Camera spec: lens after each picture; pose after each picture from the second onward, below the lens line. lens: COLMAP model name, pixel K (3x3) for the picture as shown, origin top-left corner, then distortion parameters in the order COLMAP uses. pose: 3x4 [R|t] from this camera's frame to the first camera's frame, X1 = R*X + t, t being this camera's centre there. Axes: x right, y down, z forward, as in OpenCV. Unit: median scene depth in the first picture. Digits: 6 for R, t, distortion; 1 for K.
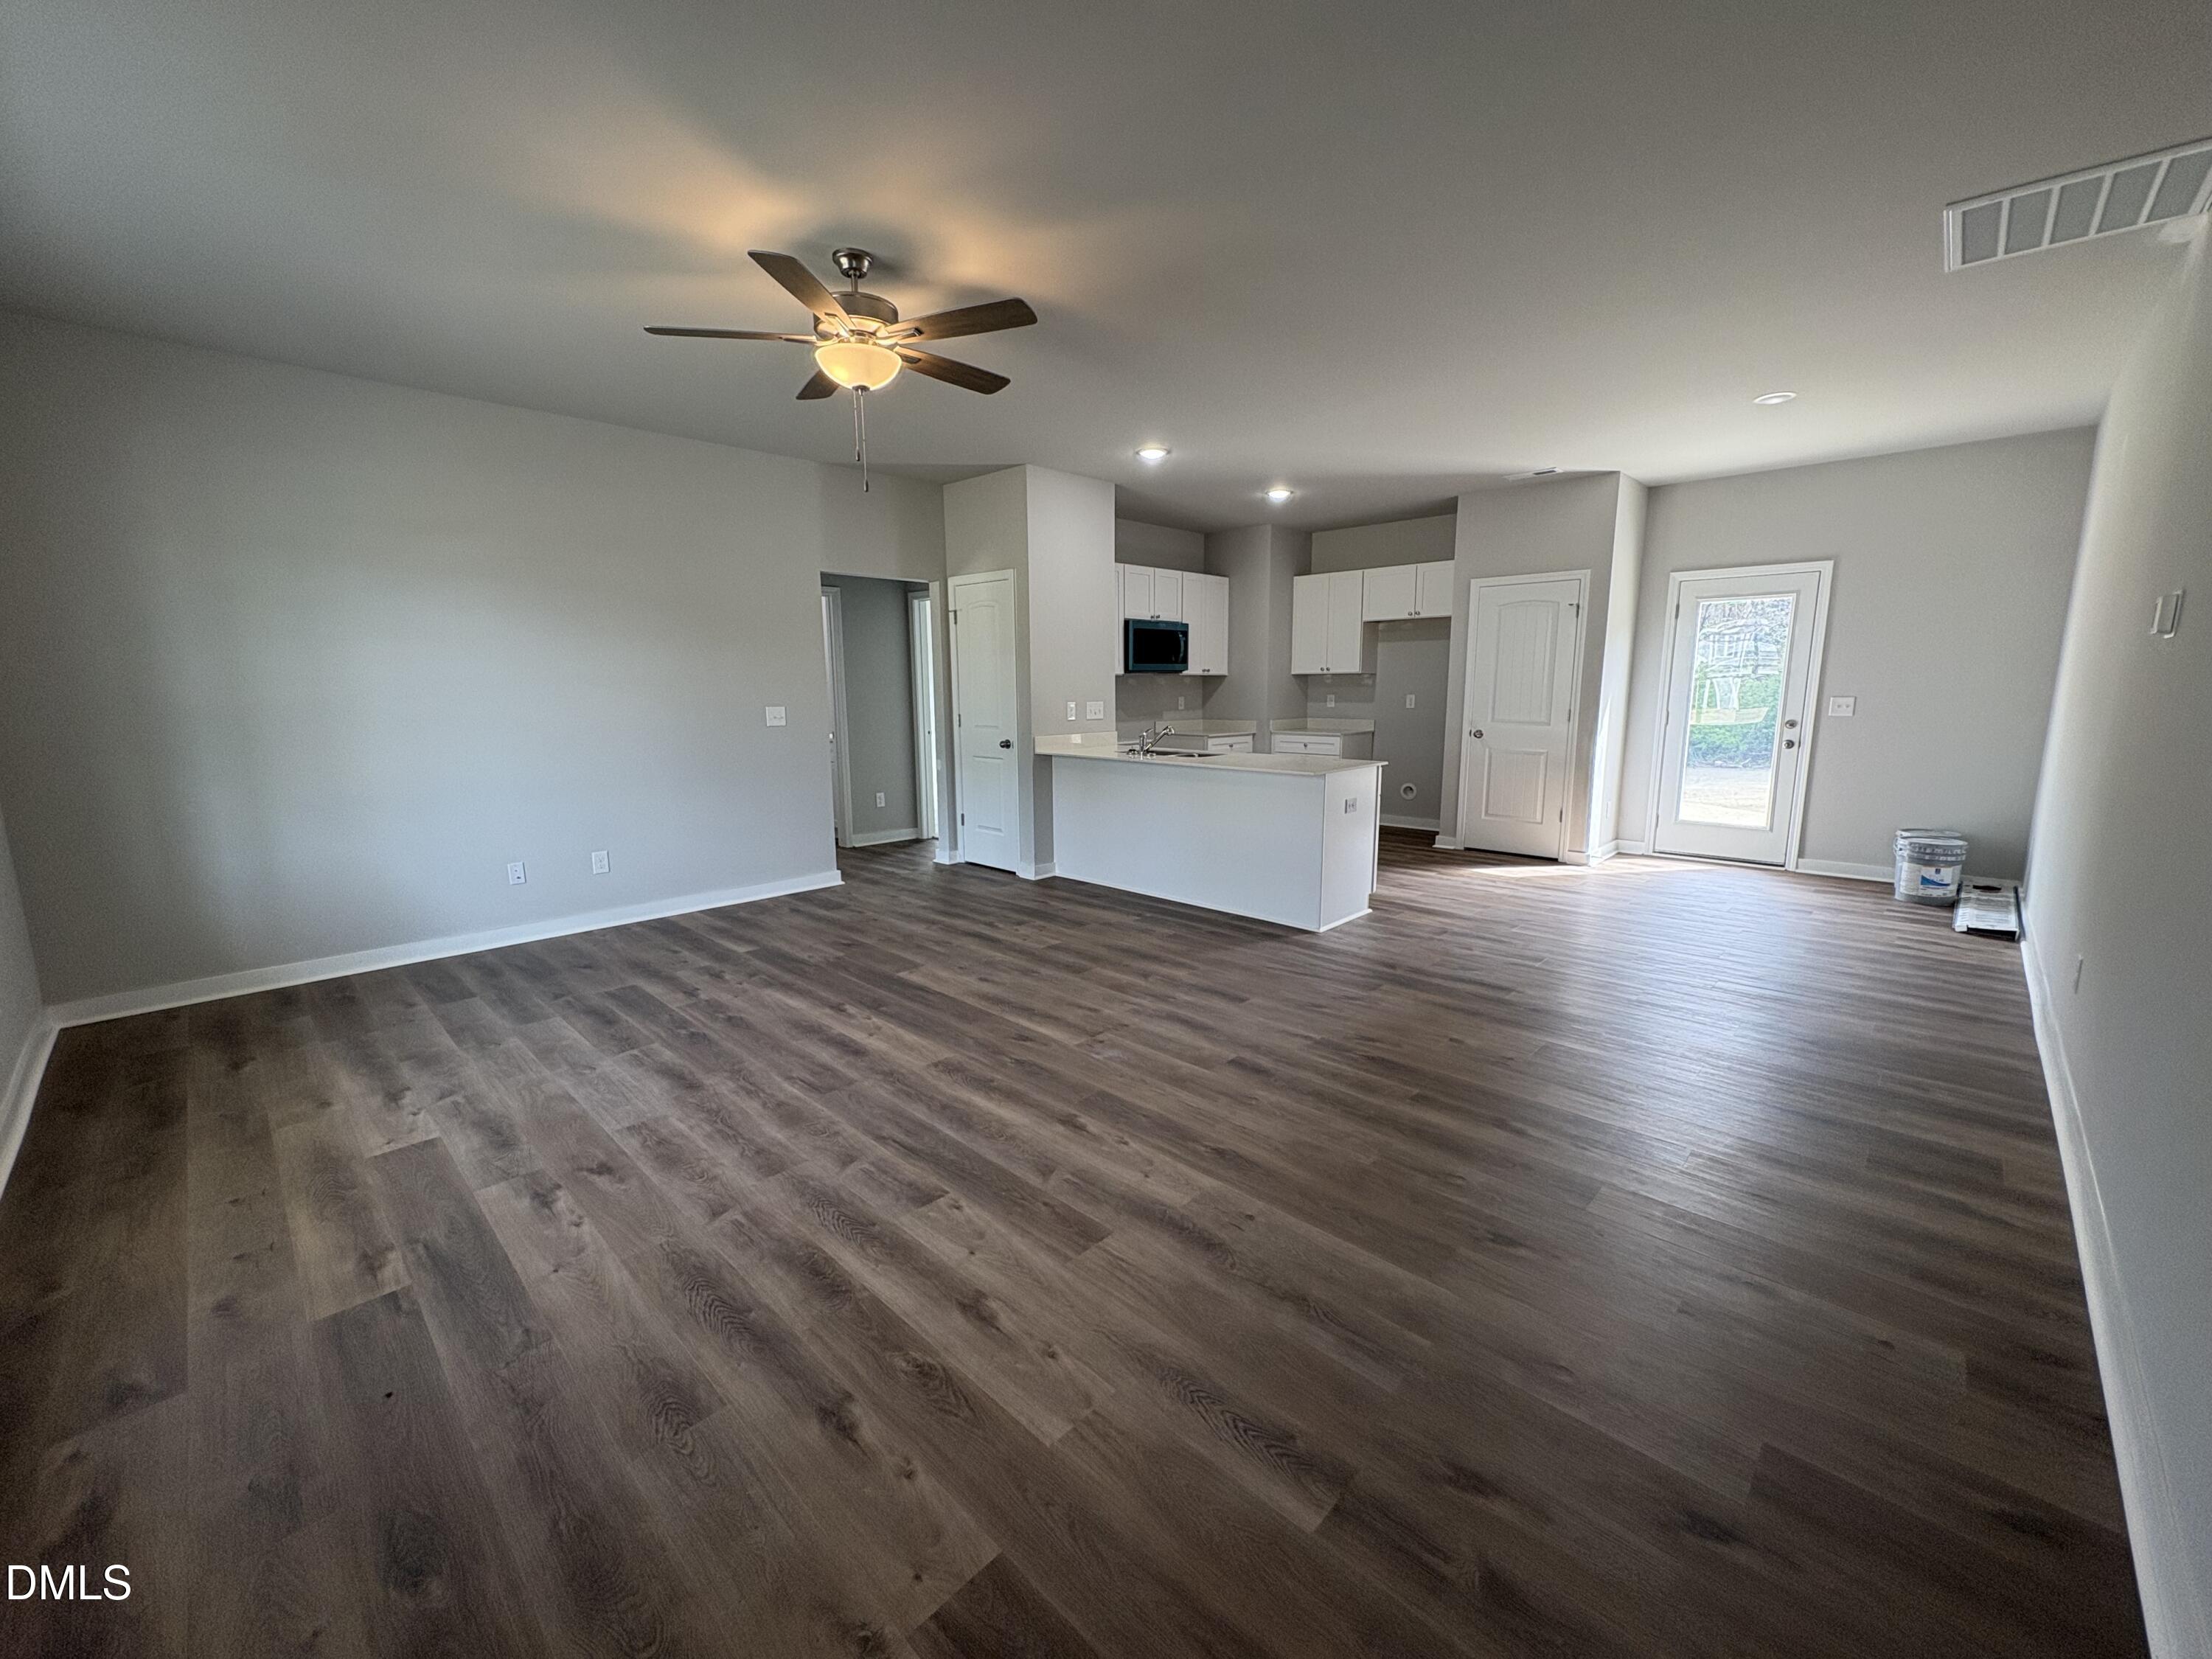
lens RADIAL K [[889.7, 0, 1111.3], [0, 889.7, 833.3], [0, 0, 1]] dist [0.000775, 0.001200]
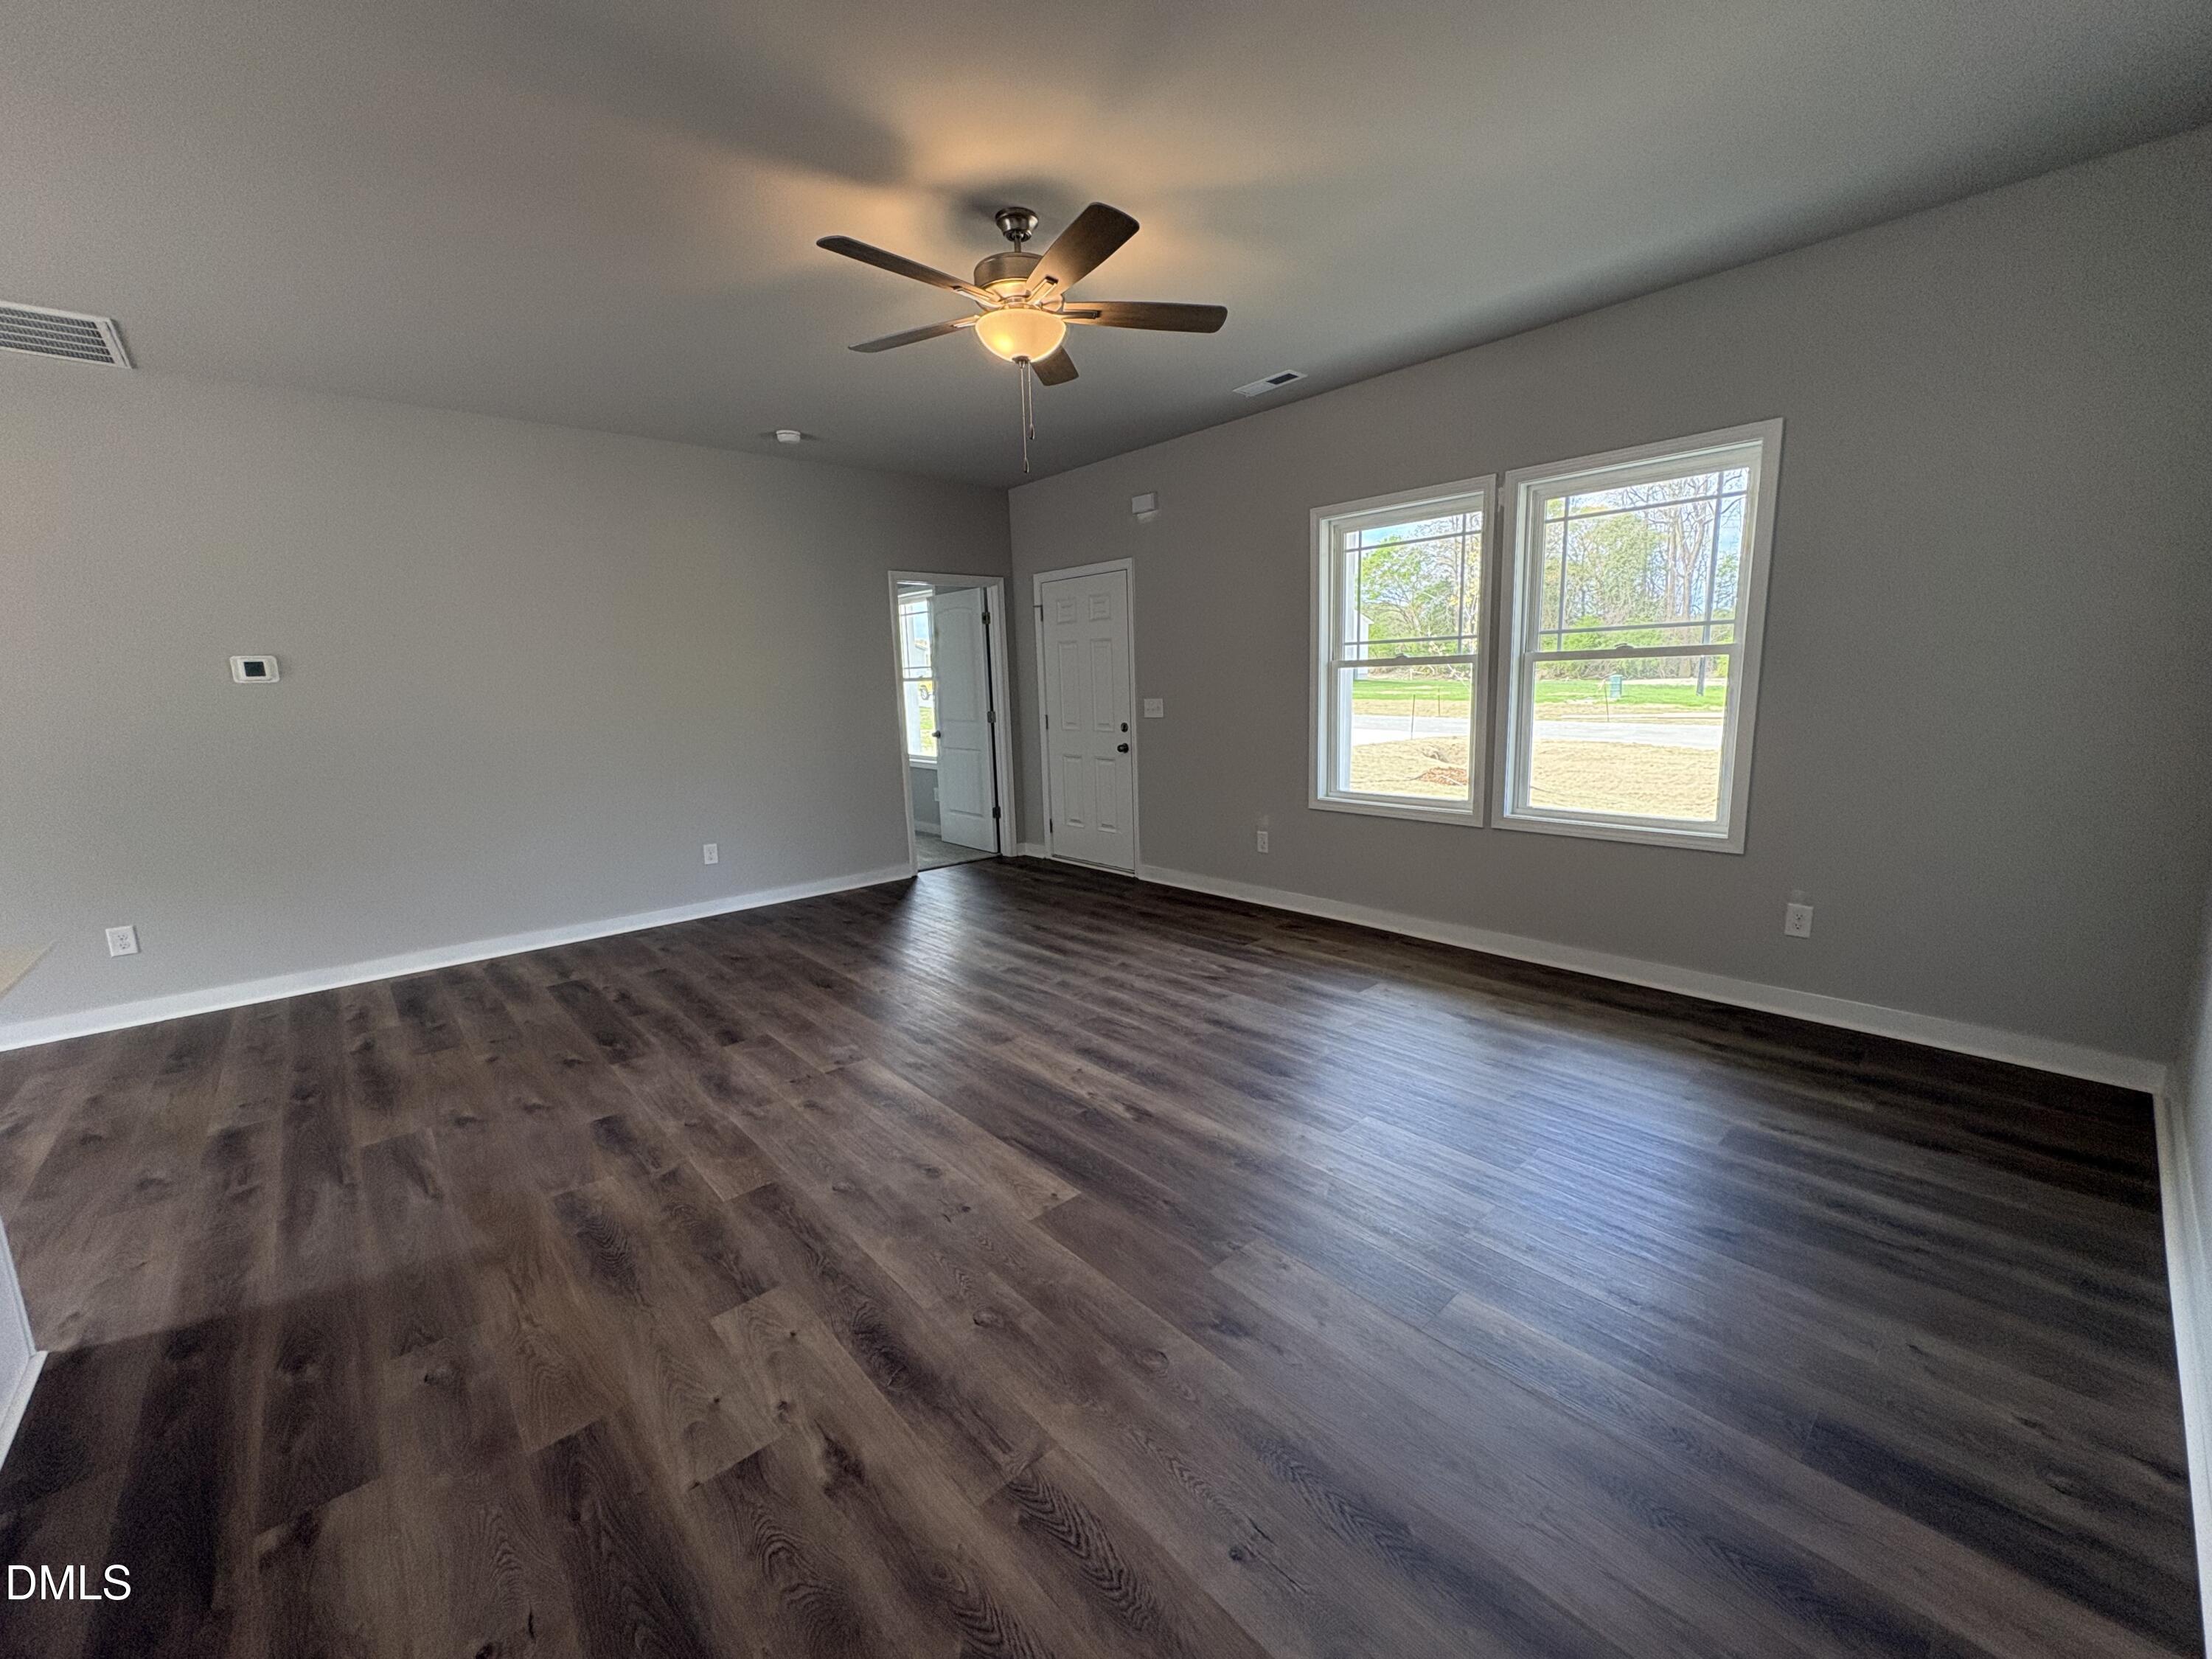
lens RADIAL K [[889.7, 0, 1105.0], [0, 889.7, 831.3], [0, 0, 1]] dist [0.000775, 0.001200]
pose [[-0.996333, 0.025639, 0.081631, -0.330984], [0.051434, 0.941901, 0.331931, -0.262188], [-0.068378, 0.334912, -0.939765, 1.553809]]
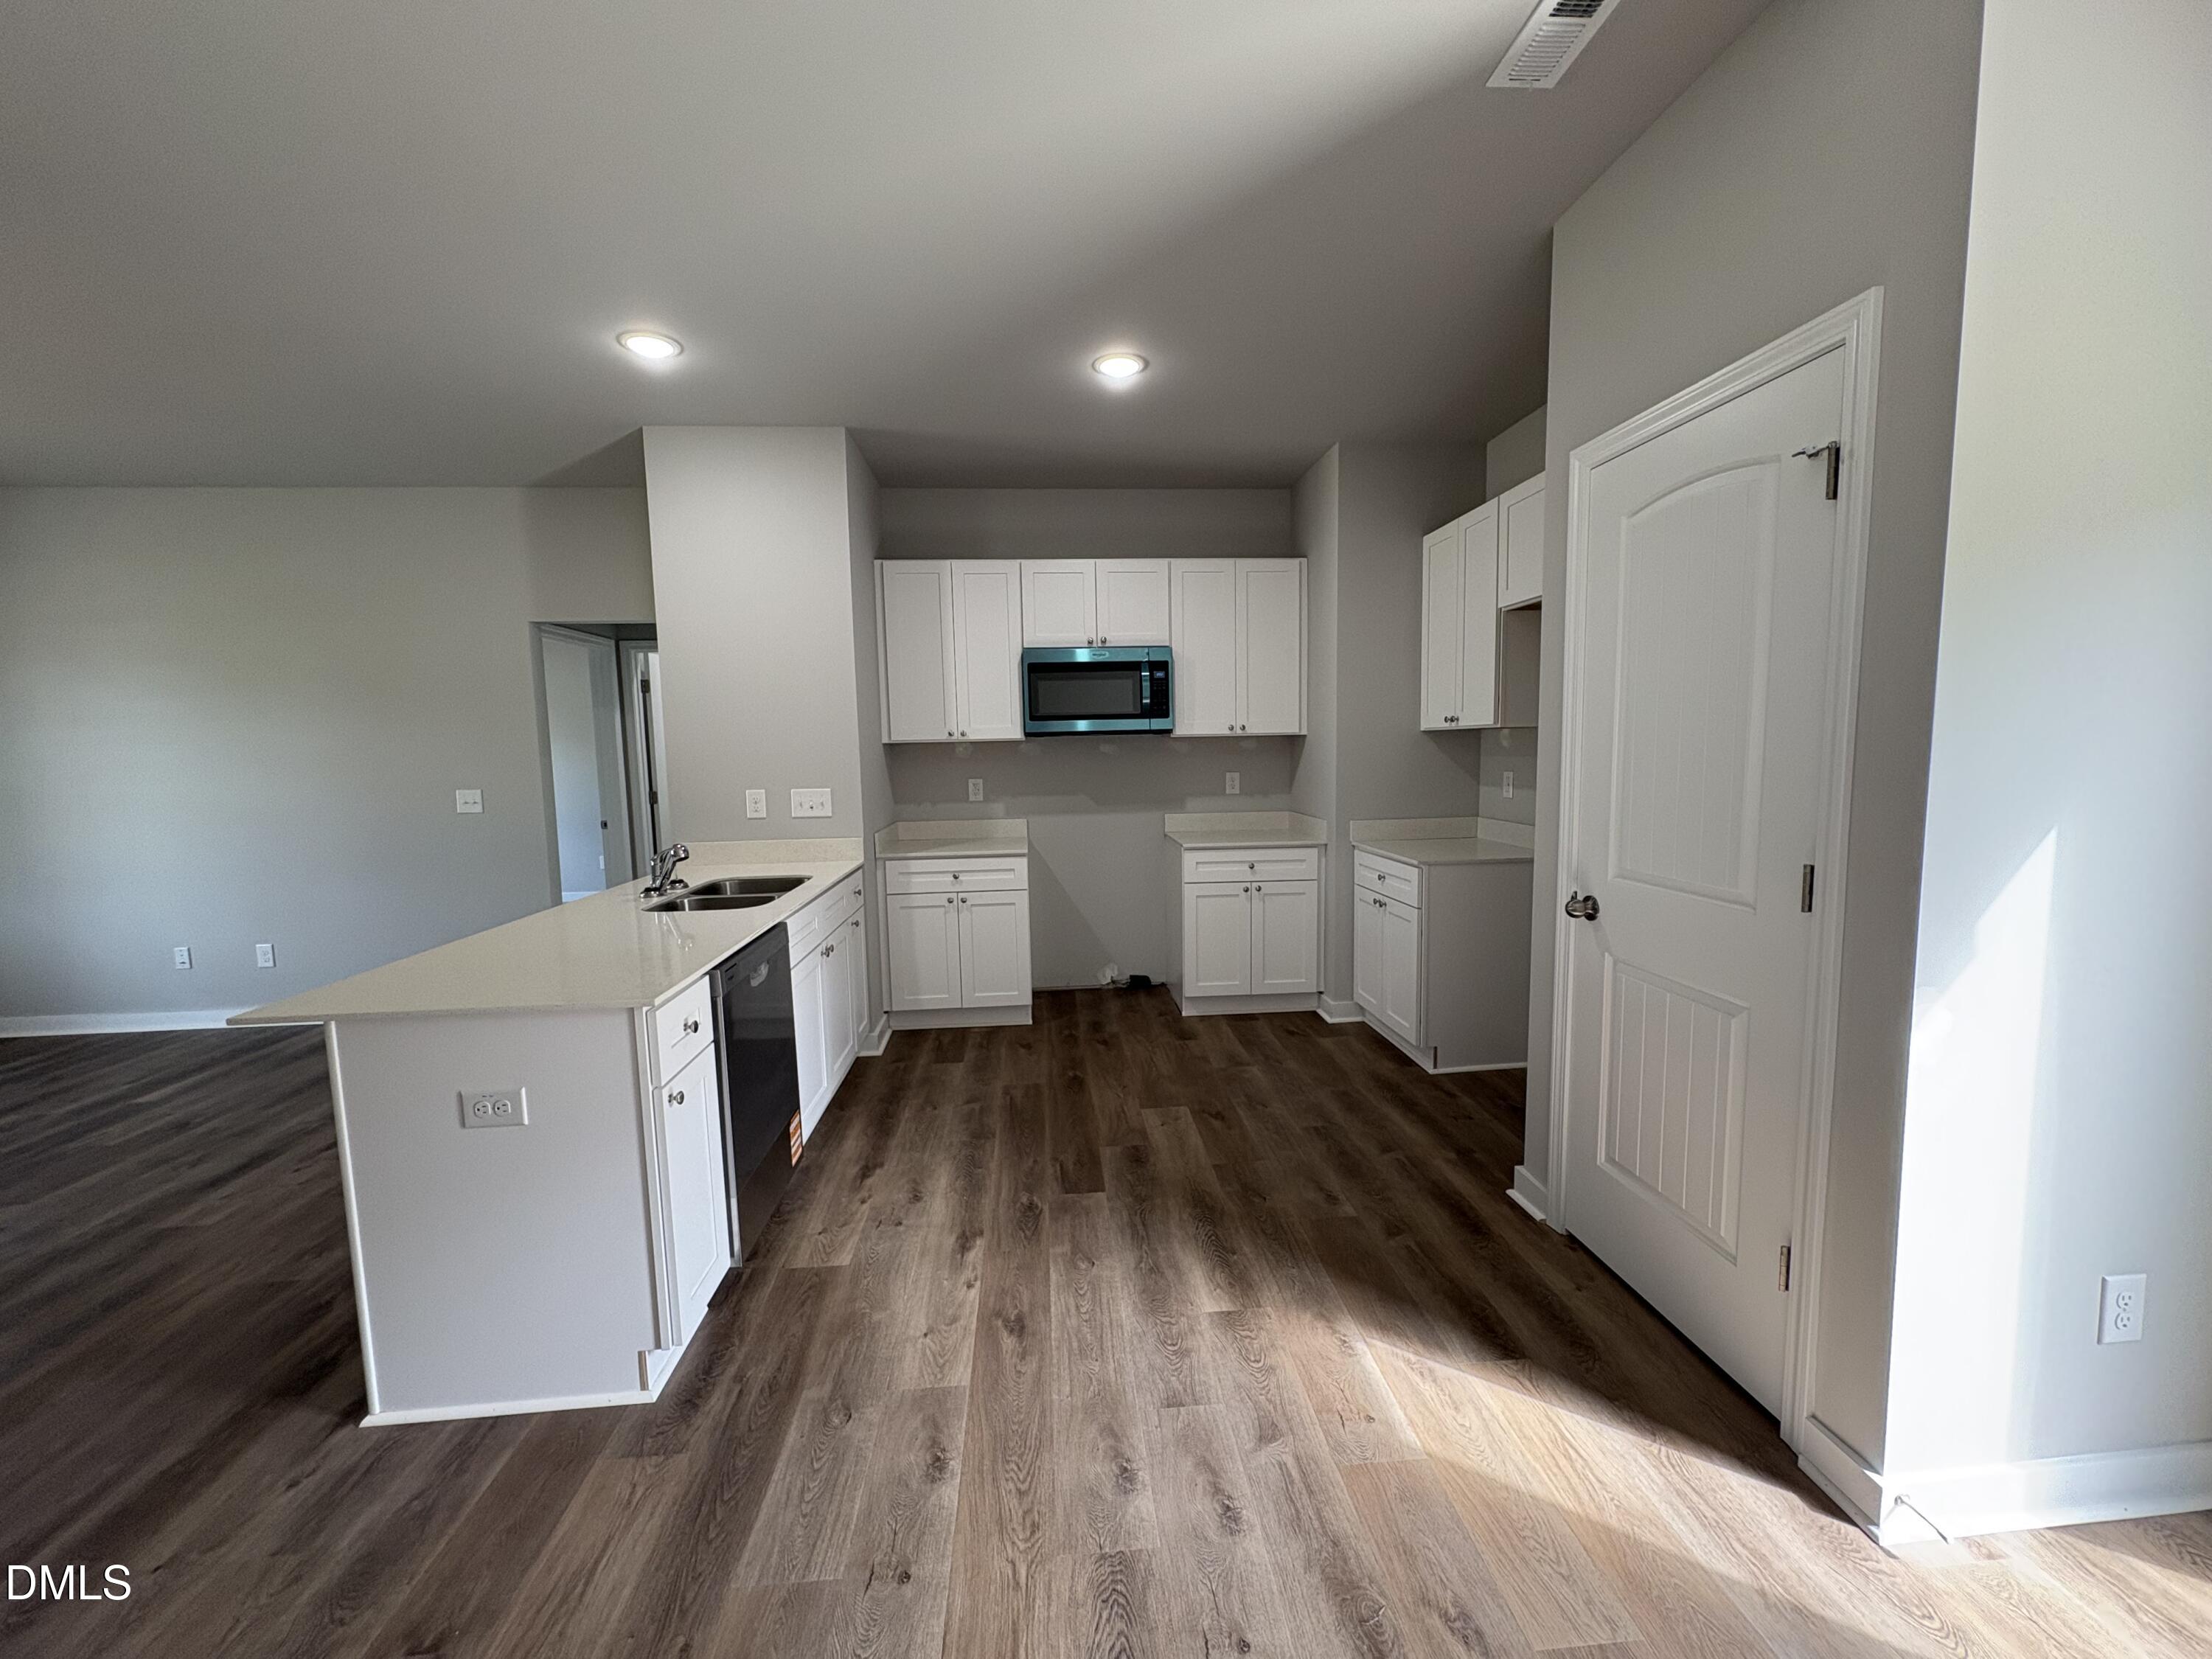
lens RADIAL K [[889.7, 0, 1102.8], [0, 889.7, 825.0], [0, 0, 1]] dist [0.000775, 0.001200]
pose [[0.743981, 0.051814, -0.666189, 0.876819], [-0.096619, 0.994853, -0.030526, -0.202211], [0.661179, 0.087077, 0.745158, 1.111712]]
